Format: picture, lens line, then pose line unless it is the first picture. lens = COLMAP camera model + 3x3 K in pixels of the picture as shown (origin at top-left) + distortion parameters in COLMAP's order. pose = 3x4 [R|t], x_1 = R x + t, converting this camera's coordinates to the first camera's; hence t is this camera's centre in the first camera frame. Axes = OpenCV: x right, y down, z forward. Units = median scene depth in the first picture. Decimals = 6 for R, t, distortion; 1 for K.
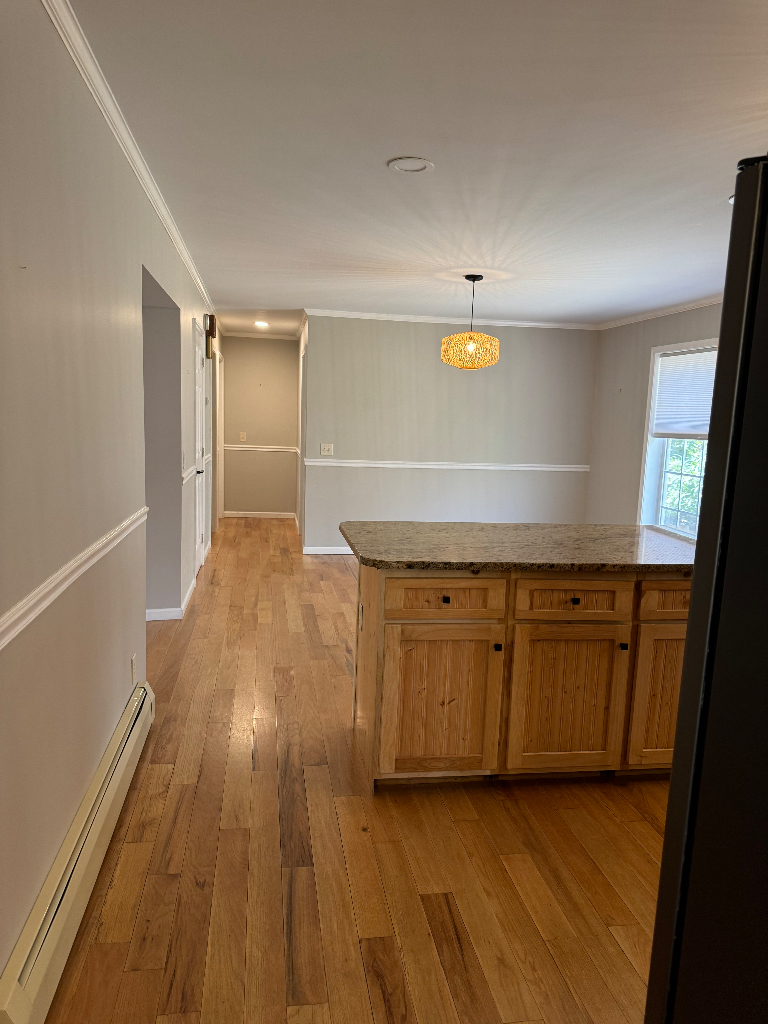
lens RADIAL K [[730.3, 0, 374.7], [0, 730.3, 509.5], [0, 0, 1]] dist [0.011951, -0.017474]
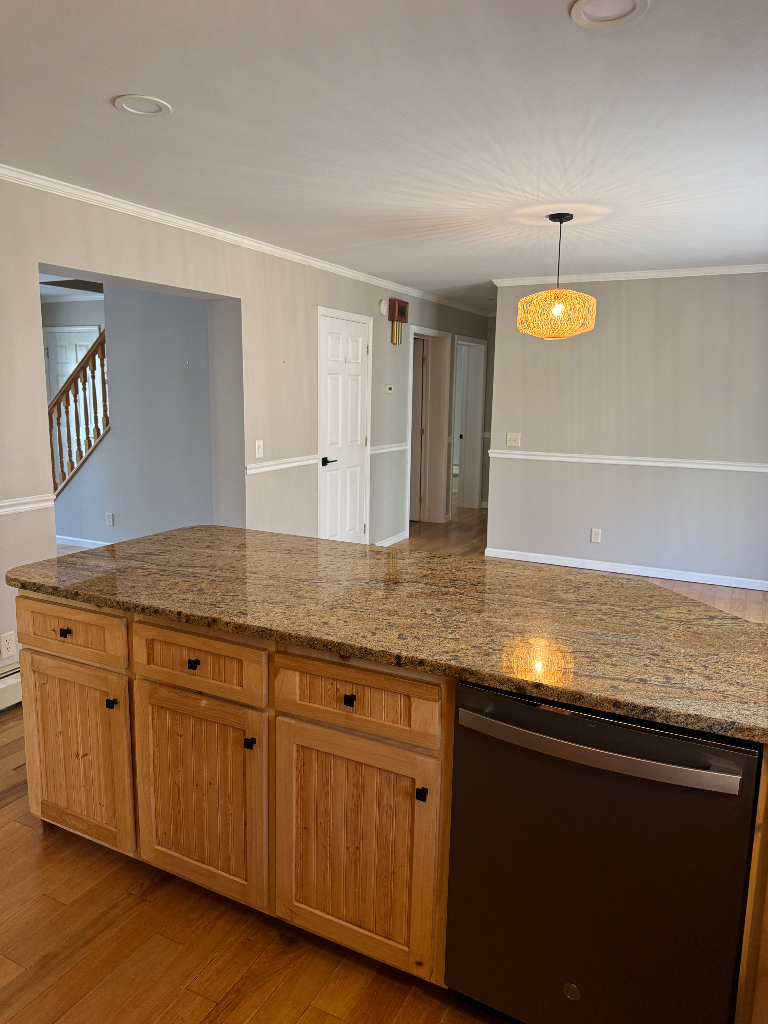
lens RADIAL K [[730.3, 0, 383.4], [0, 730.3, 514.3], [0, 0, 1]] dist [0.011951, -0.017474]
pose [[0.817185, 0.072862, -0.571752, 0.830165], [-0.056123, 0.997323, 0.046881, -0.067240], [0.573637, -0.006222, 0.819086, 0.514267]]
